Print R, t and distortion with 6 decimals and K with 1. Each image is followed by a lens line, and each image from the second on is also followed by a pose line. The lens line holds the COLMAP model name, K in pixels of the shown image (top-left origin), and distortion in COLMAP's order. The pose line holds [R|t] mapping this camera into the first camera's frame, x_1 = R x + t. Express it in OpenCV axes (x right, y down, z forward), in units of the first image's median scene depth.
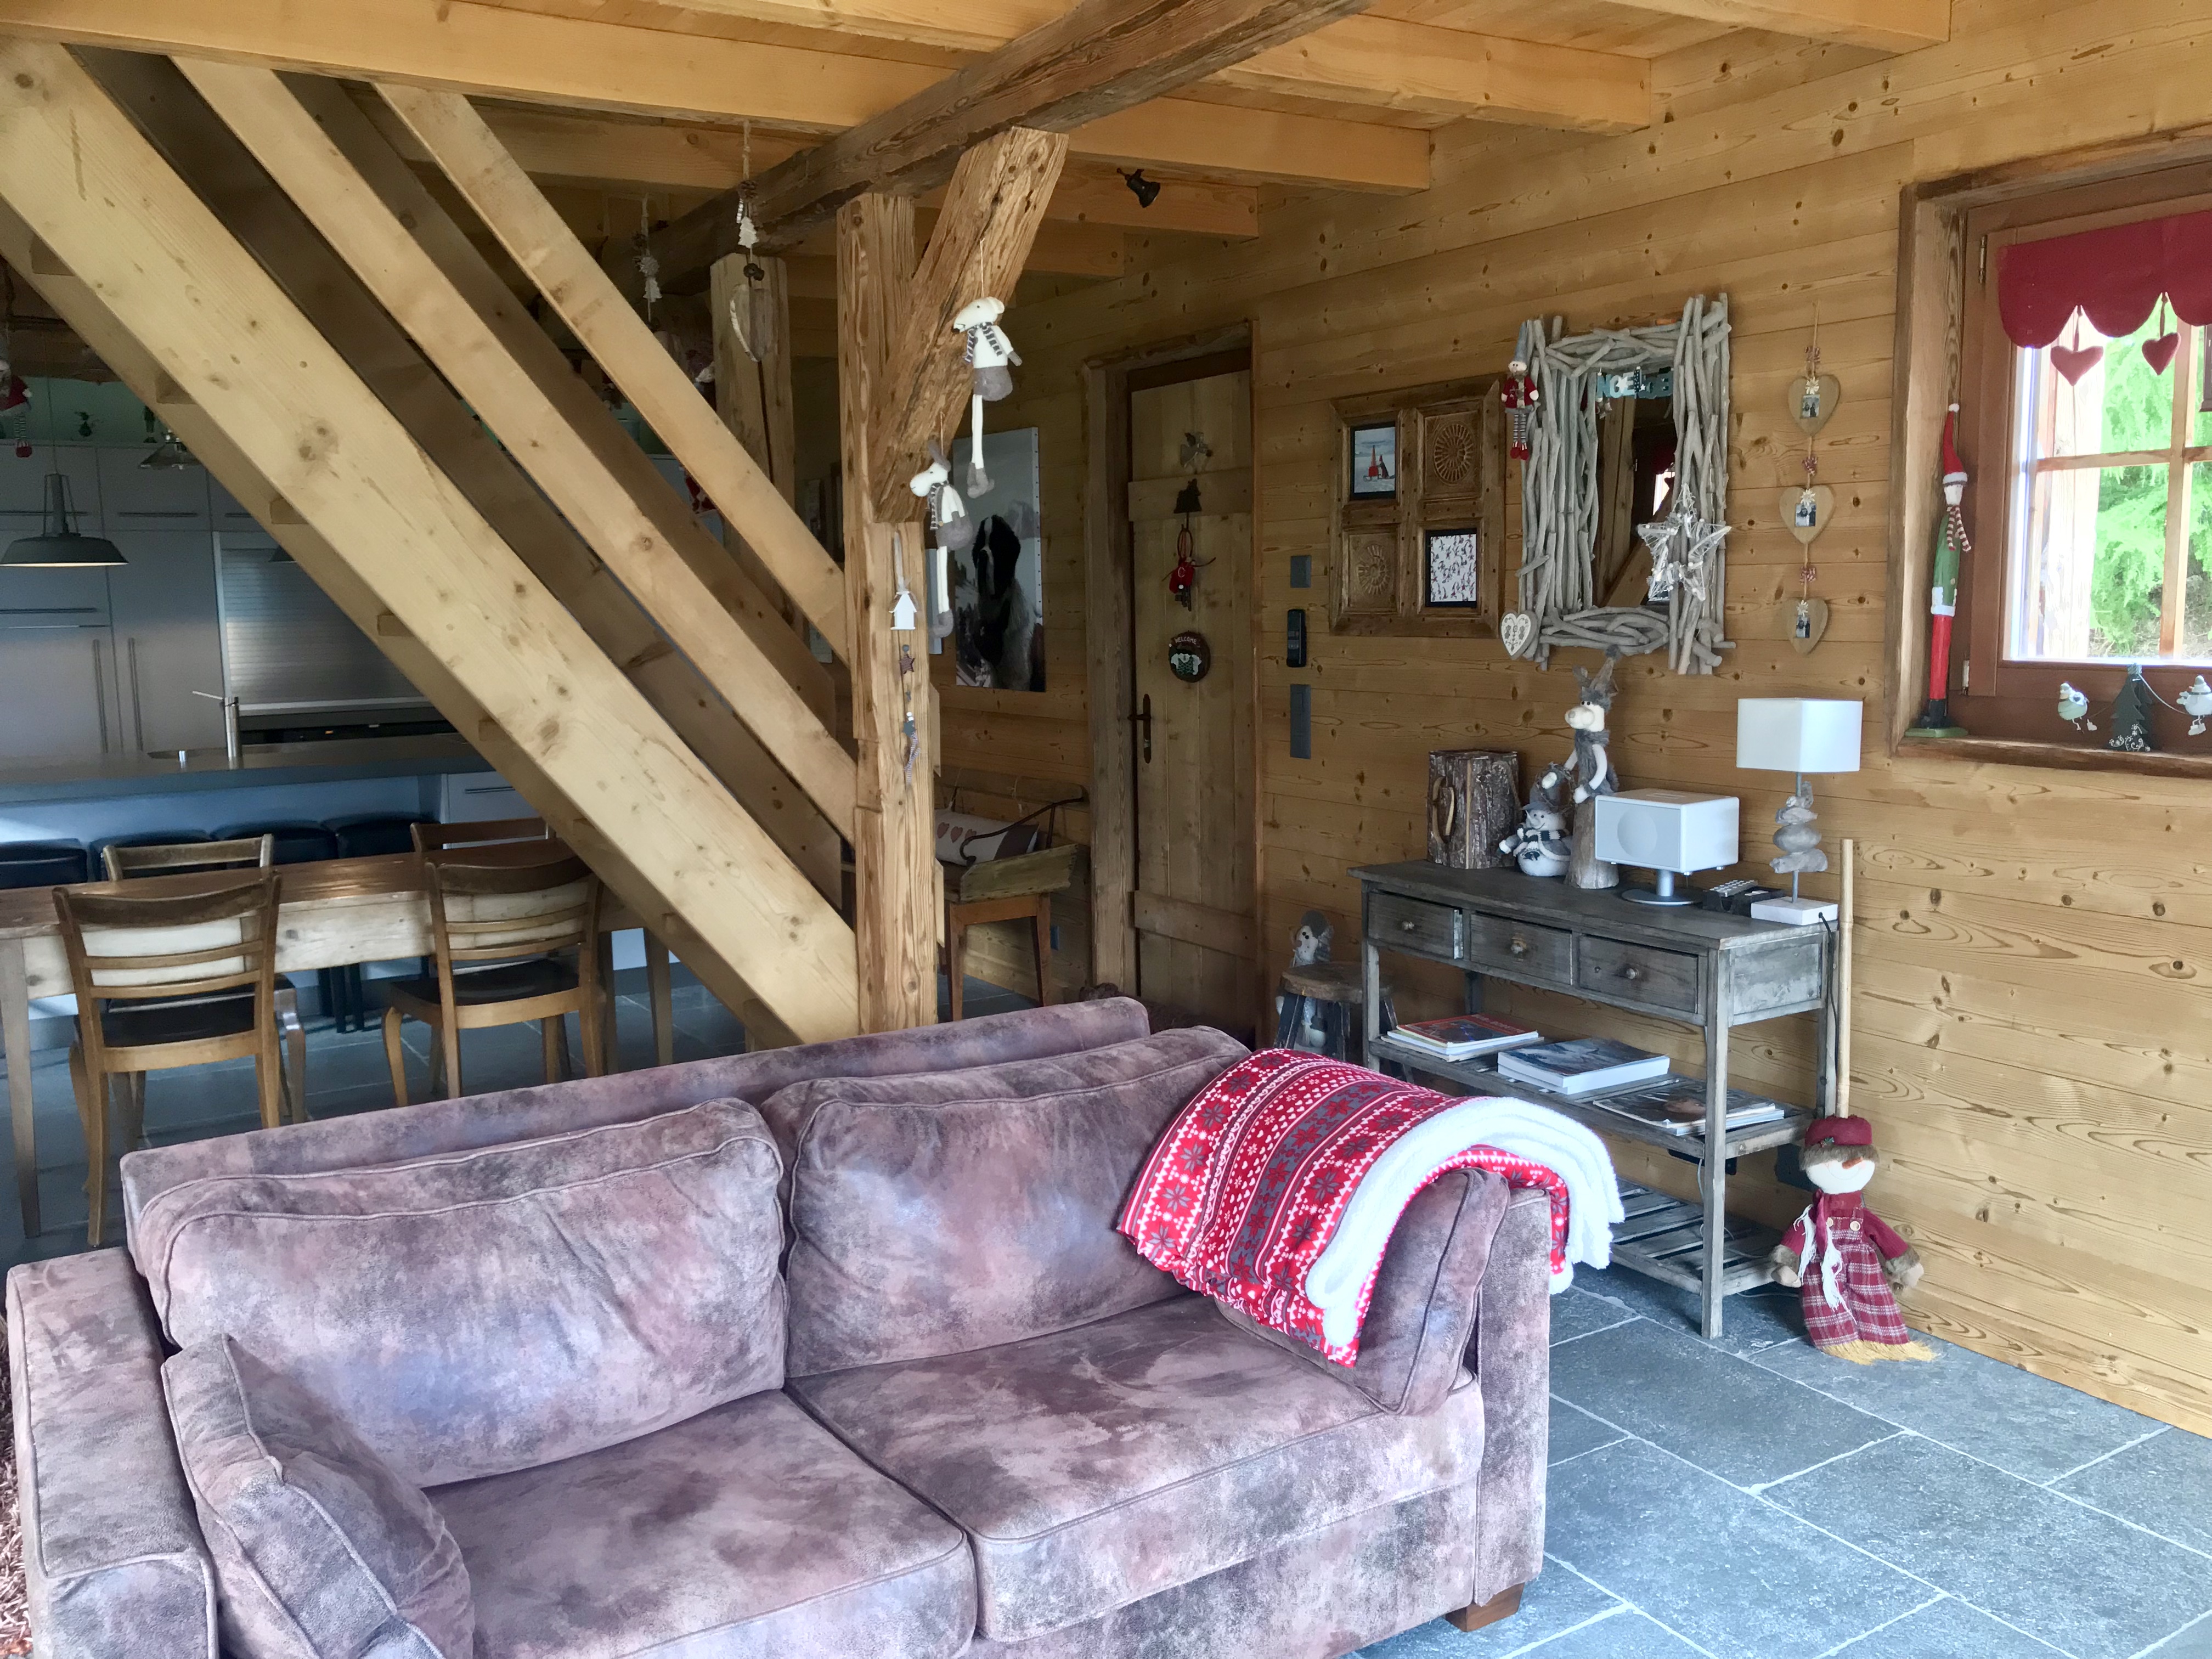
lens RADIAL K [[1823.9, 0, 1053.5], [0, 1823.9, 880.1], [0, 0, 1]] dist [0.041026, -0.061935]
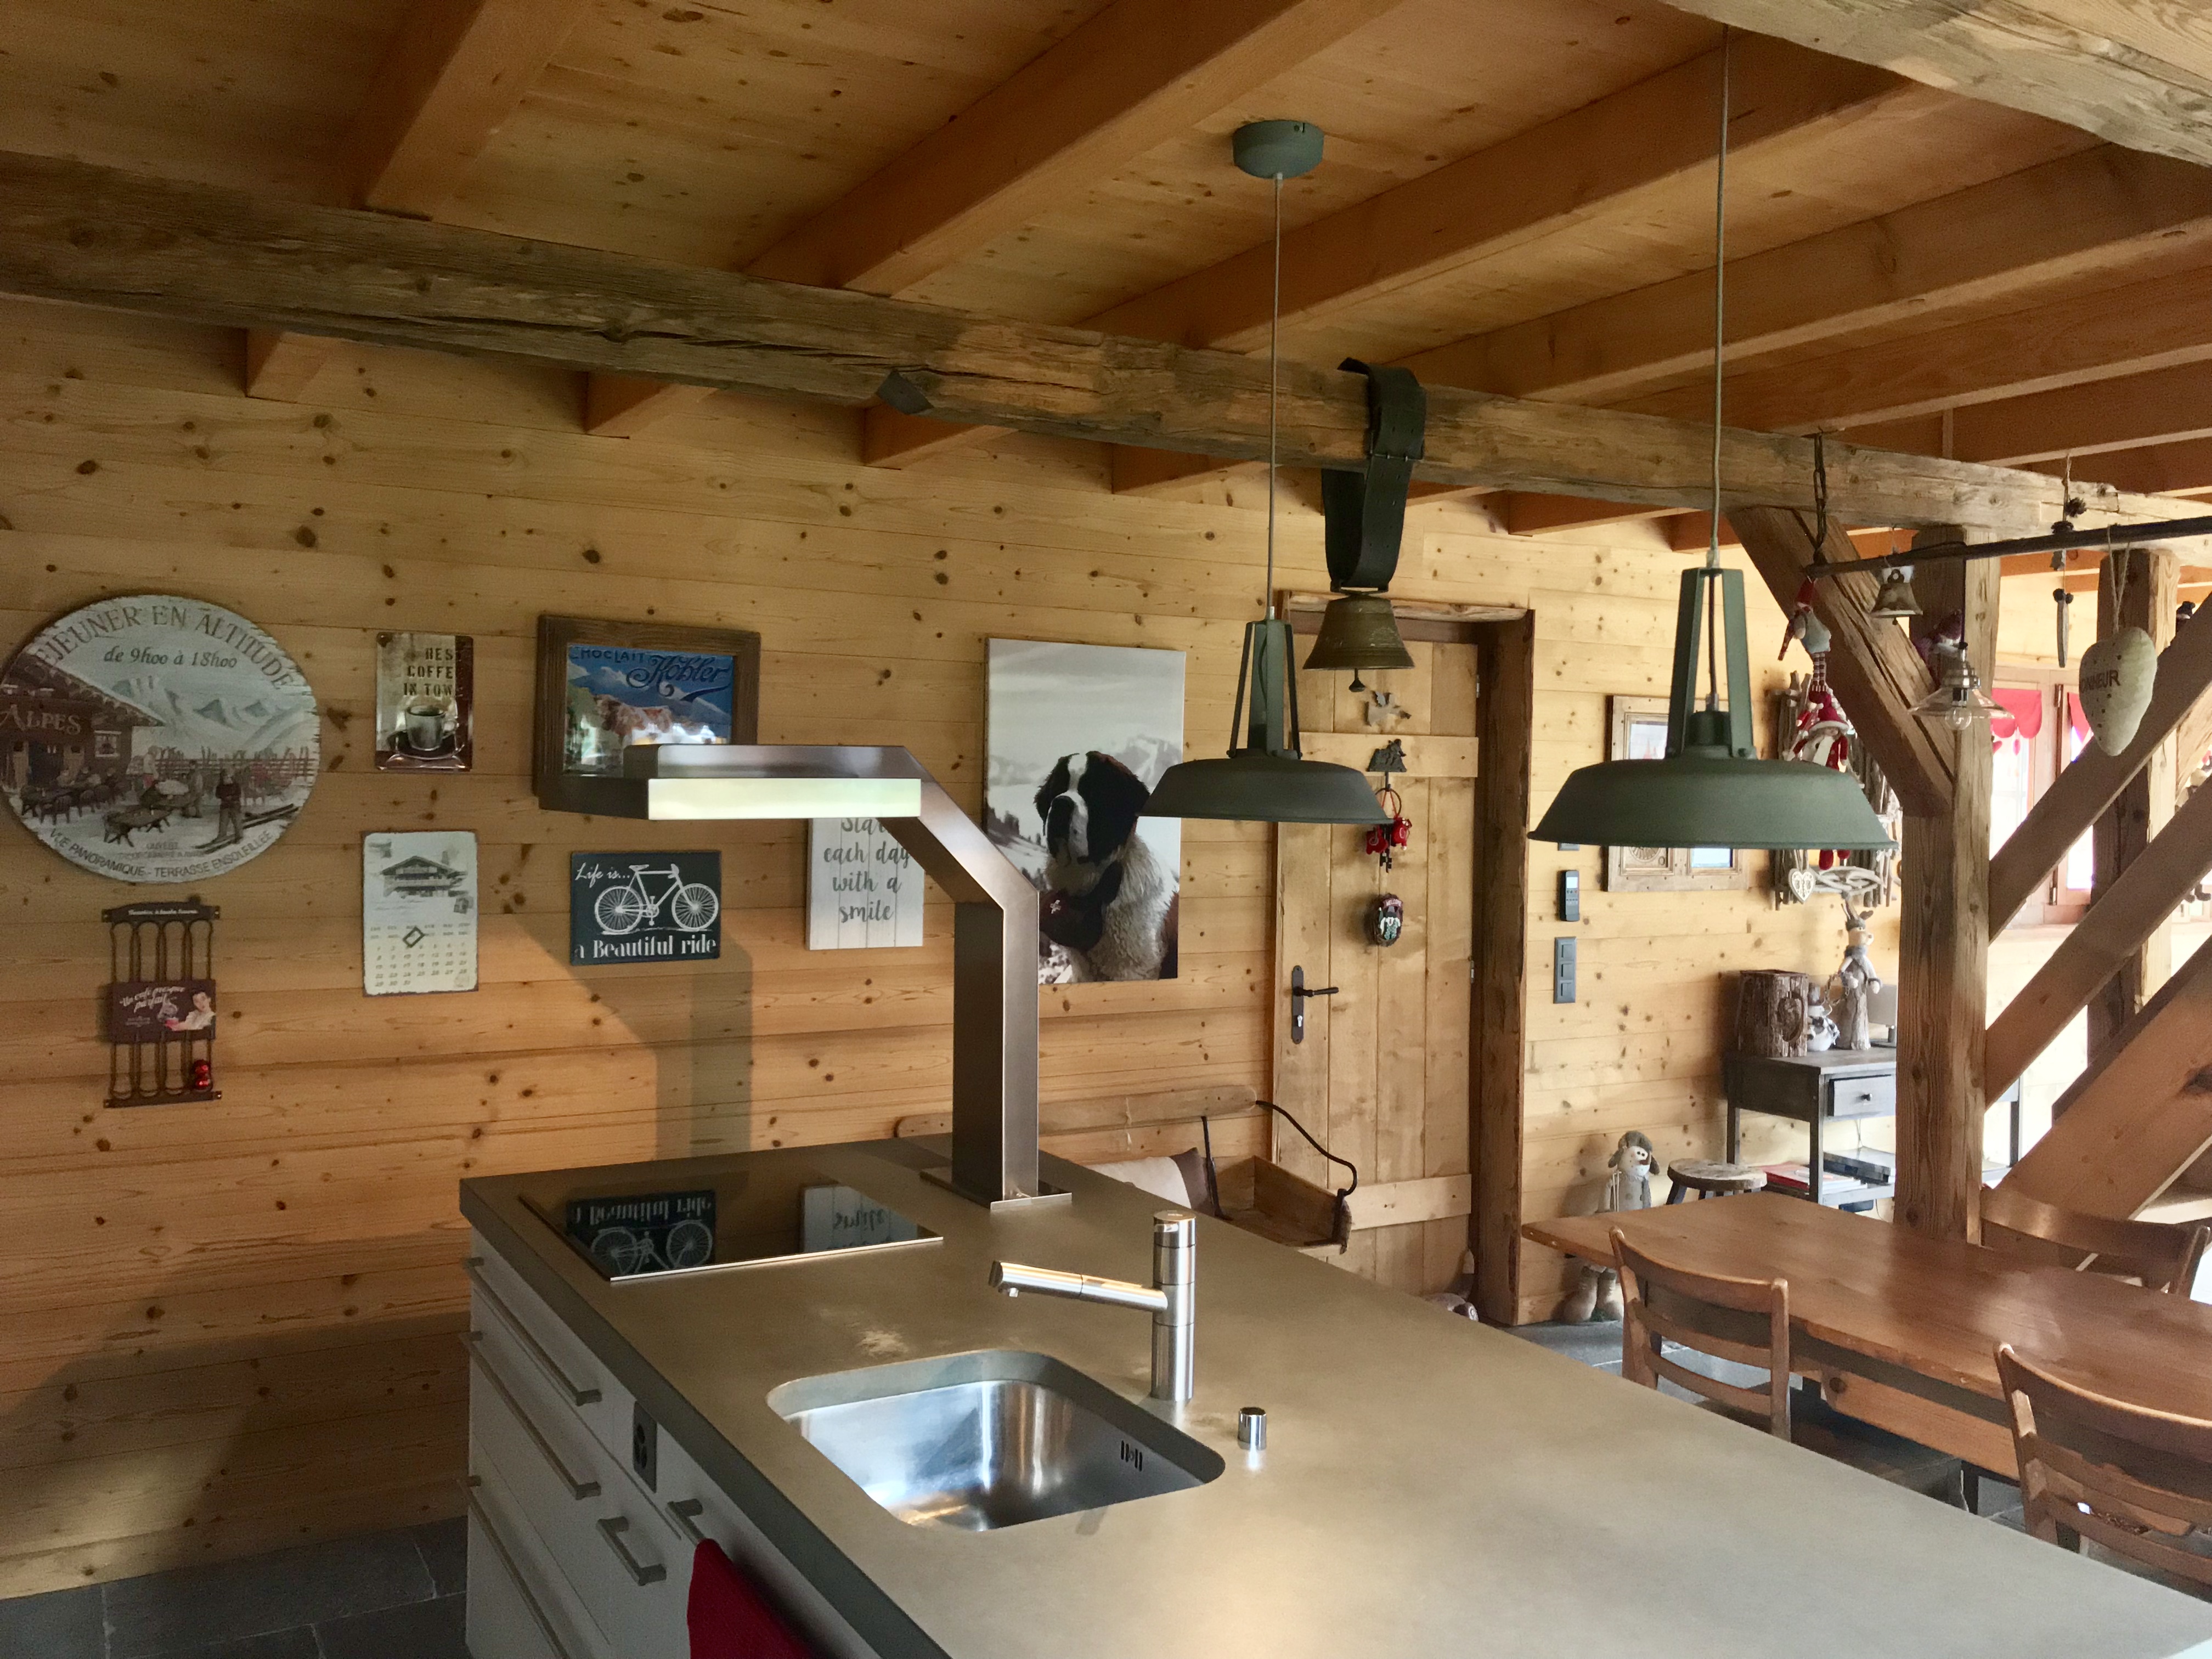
lens RADIAL K [[1823.9, 0, 1079.6], [0, 1823.9, 811.7], [0, 0, 1]] dist [0.041026, -0.061935]
pose [[0.011979, 0.003165, 0.999923, -0.890382], [0.141538, 0.989921, -0.004829, -0.198346], [-0.989860, 0.141585, 0.011410, 1.150809]]
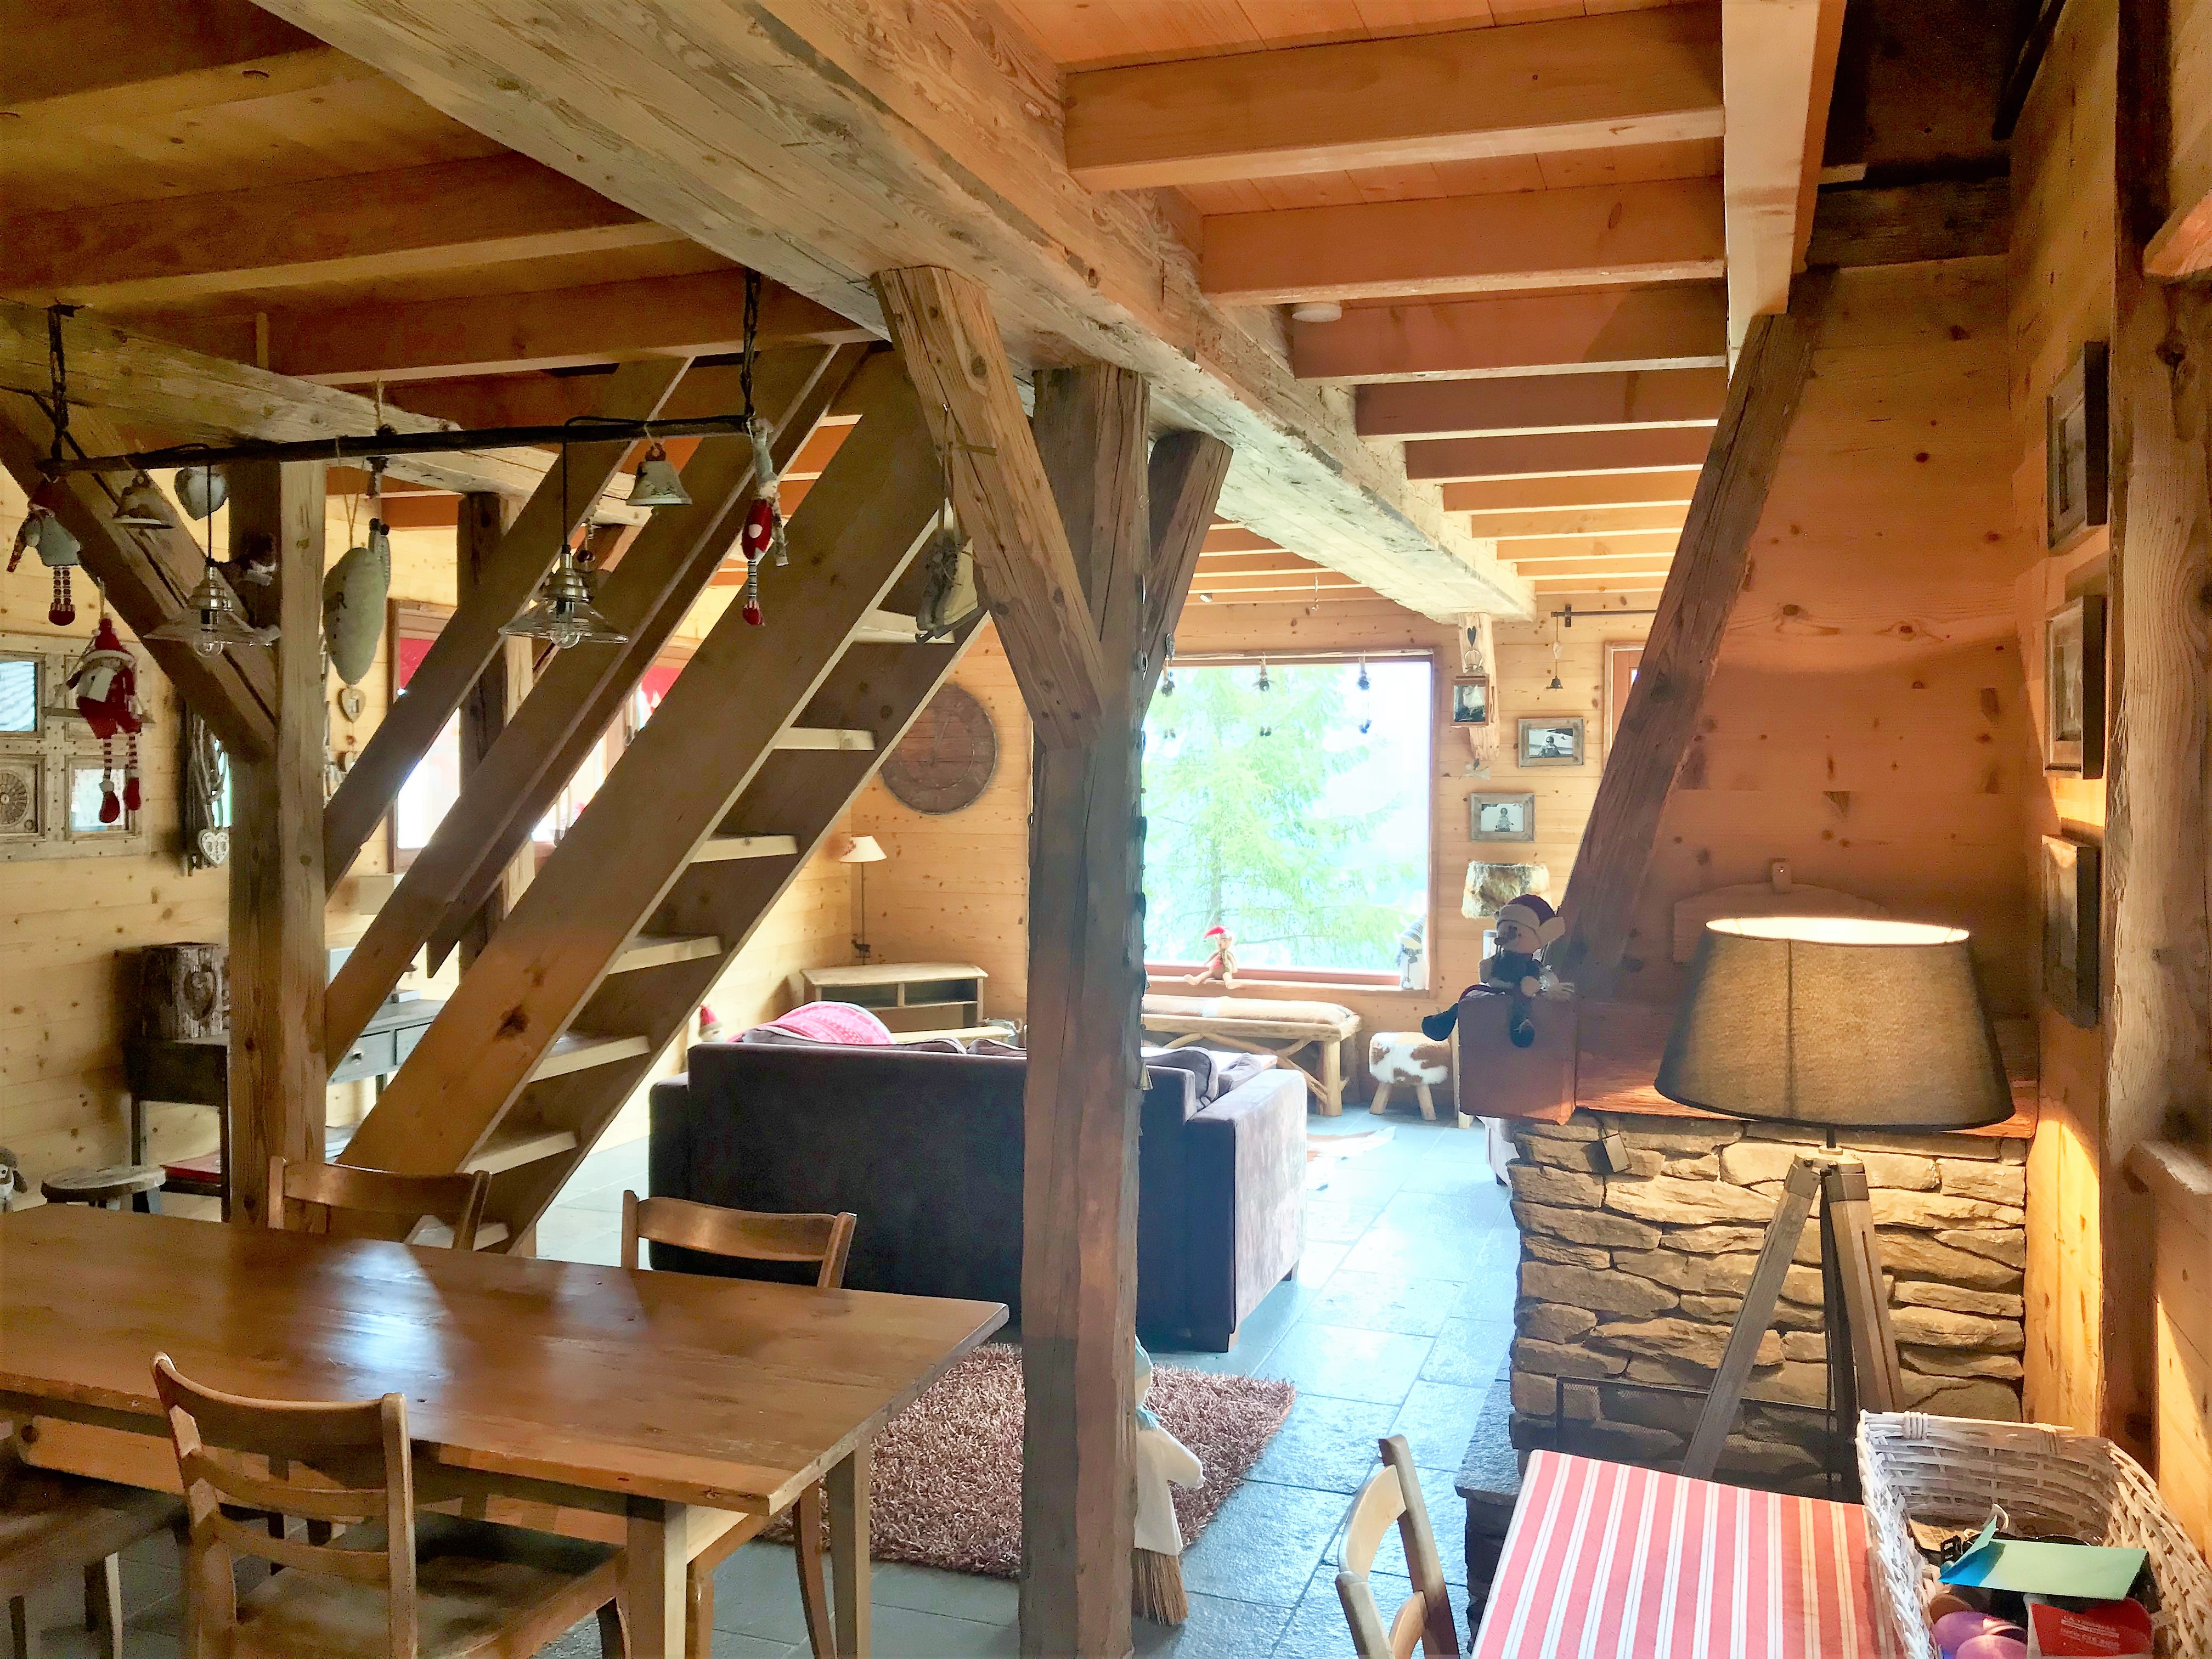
lens RADIAL K [[1823.9, 0, 1100.6], [0, 1823.9, 817.6], [0, 0, 1]] dist [0.041026, -0.061935]
pose [[-0.650718, -0.004410, 0.759307, -0.858450], [0.126134, 0.985462, 0.113820, -0.168028], [-0.748770, 0.169839, -0.640702, 1.019447]]
